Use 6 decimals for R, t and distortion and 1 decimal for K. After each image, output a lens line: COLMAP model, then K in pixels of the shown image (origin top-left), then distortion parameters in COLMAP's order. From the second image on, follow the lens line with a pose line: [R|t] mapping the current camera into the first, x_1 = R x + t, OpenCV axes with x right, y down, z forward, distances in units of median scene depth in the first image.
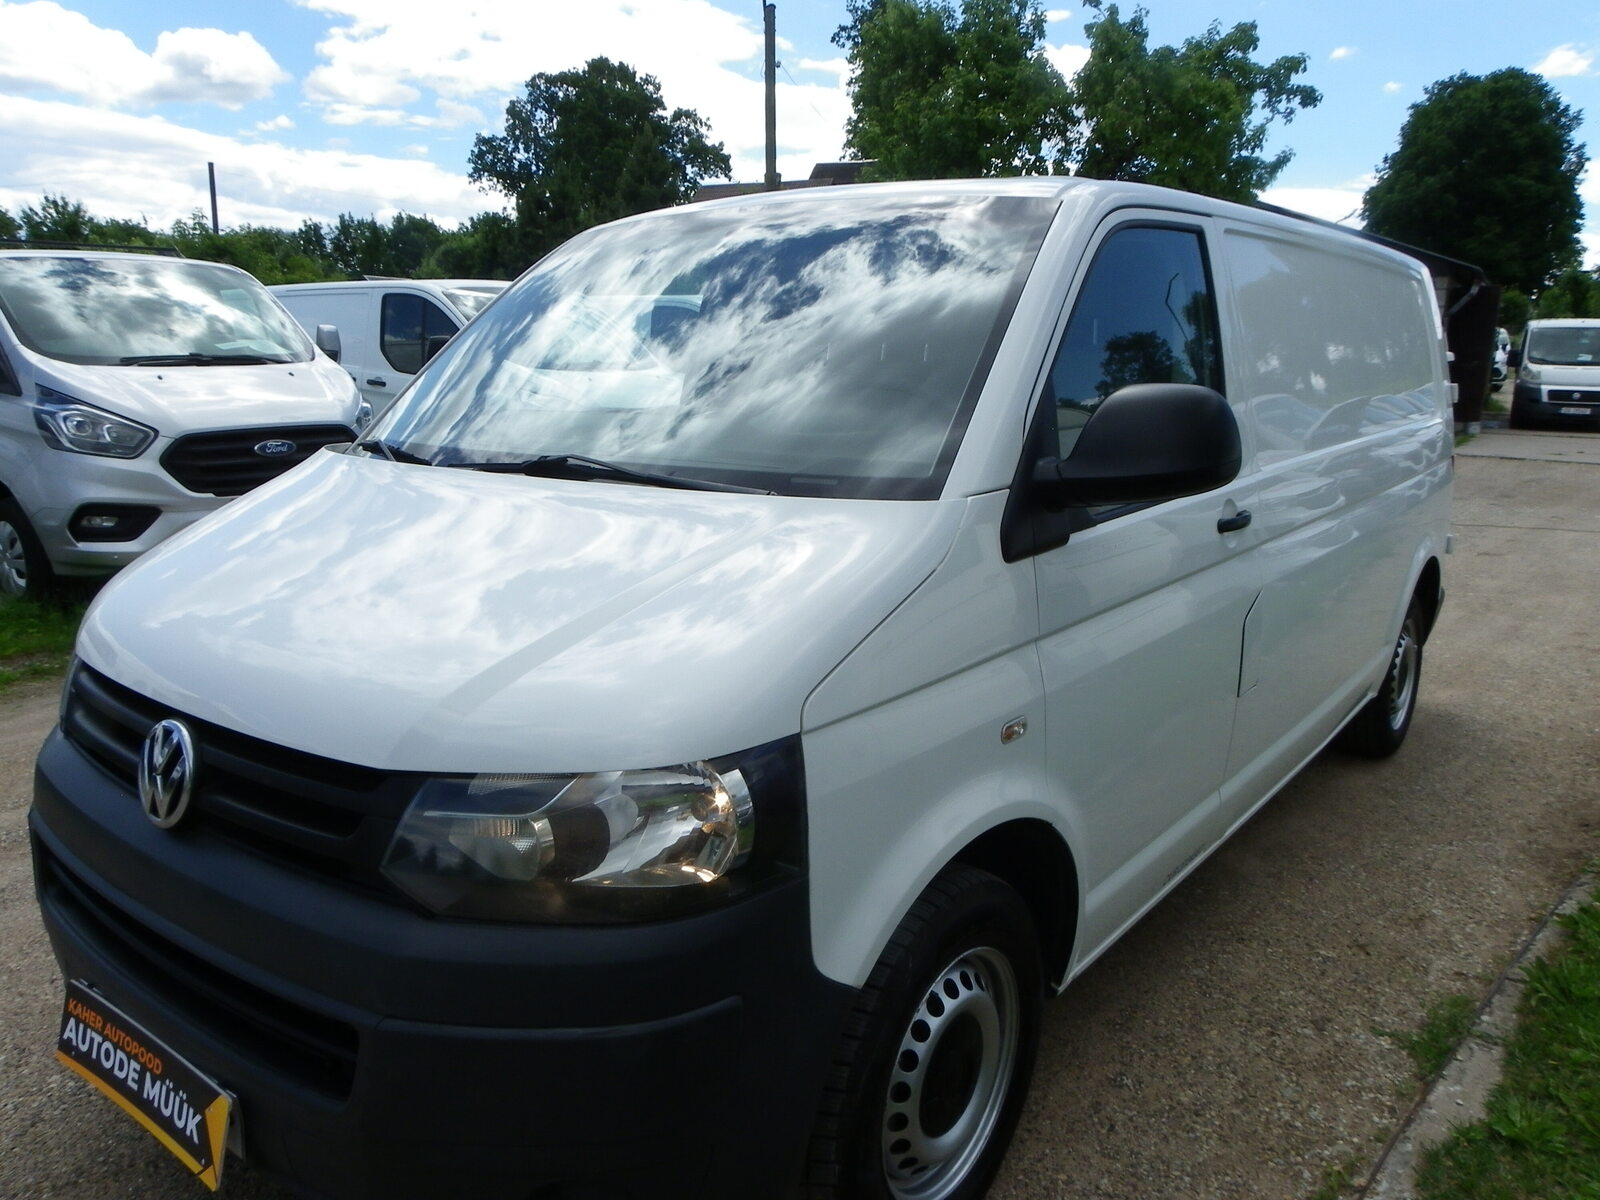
lens RADIAL K [[1197.3, 0, 805.7], [0, 1197.3, 568.5], [0, 0, 1]] dist [-0.047175, 0.060266]
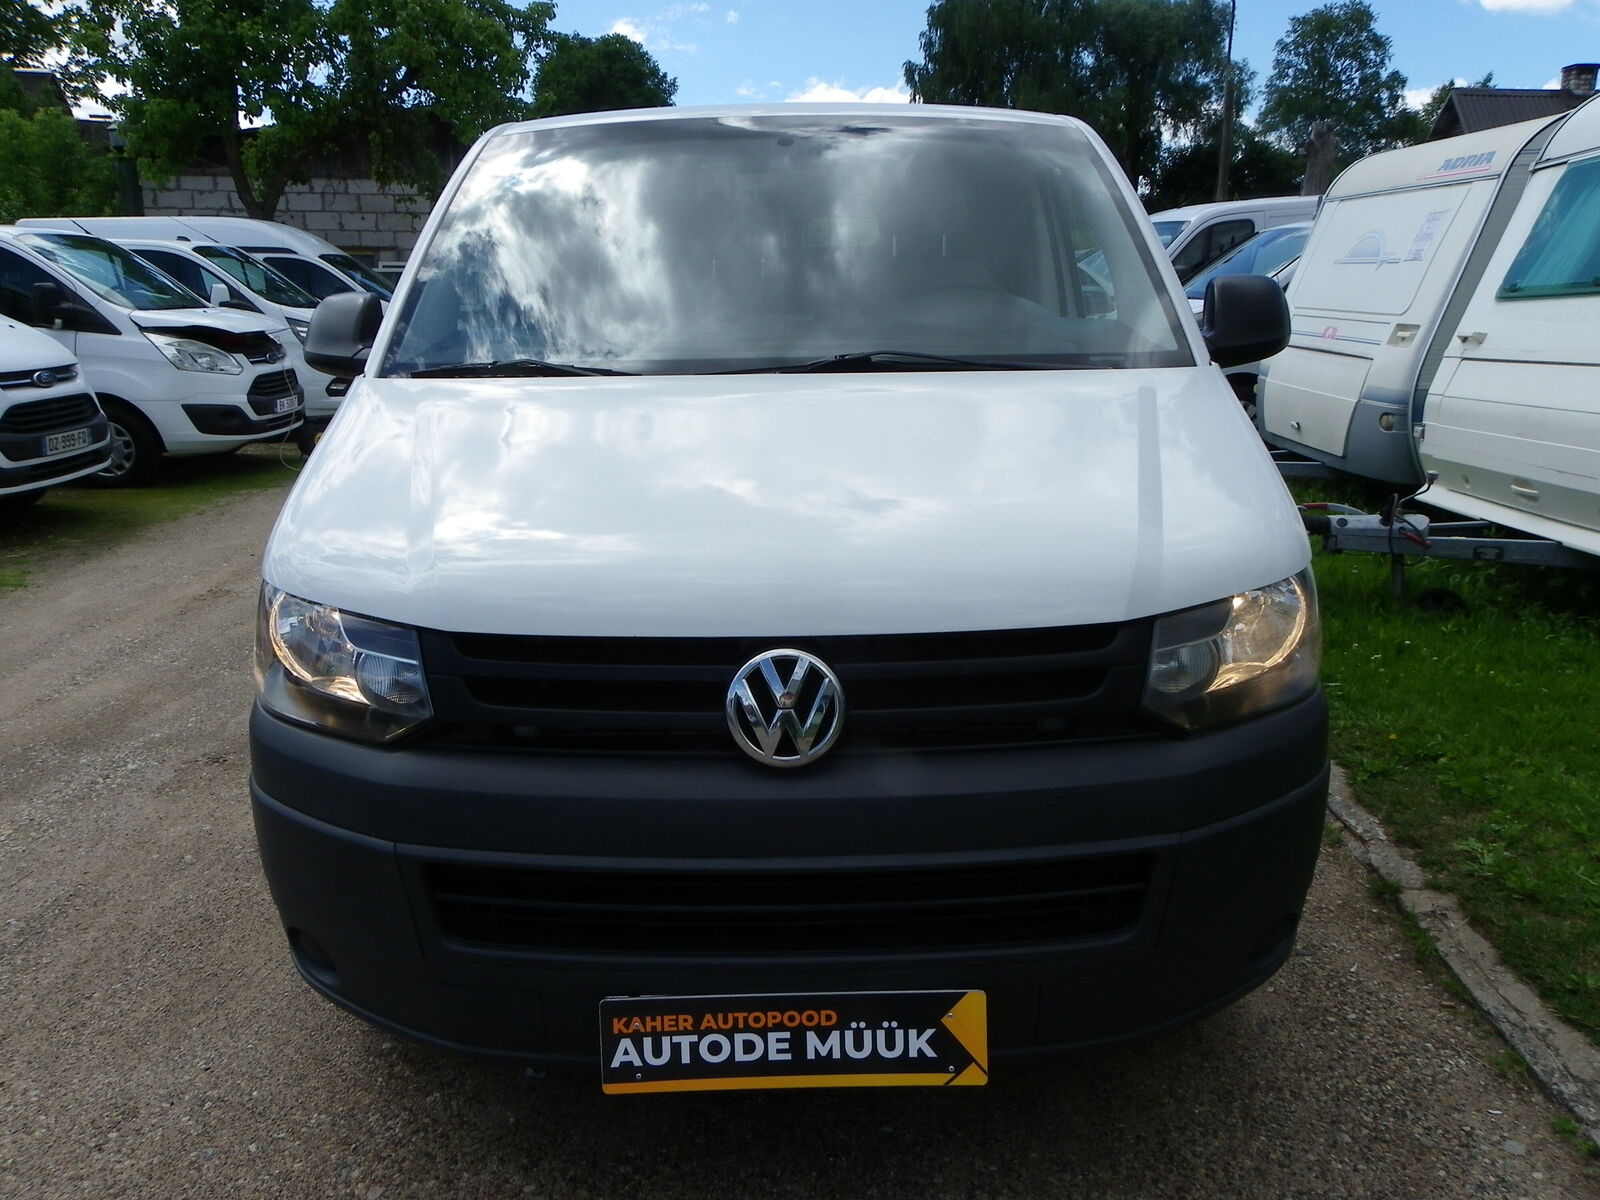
lens RADIAL K [[1197.3, 0, 805.7], [0, 1197.3, 568.5], [0, 0, 1]] dist [-0.047175, 0.060266]
pose [[0.788447, -0.160409, 0.593818, -0.108844], [0.133969, 0.987004, 0.088742, -0.000826], [-0.600336, 0.009584, 0.799690, 0.027843]]
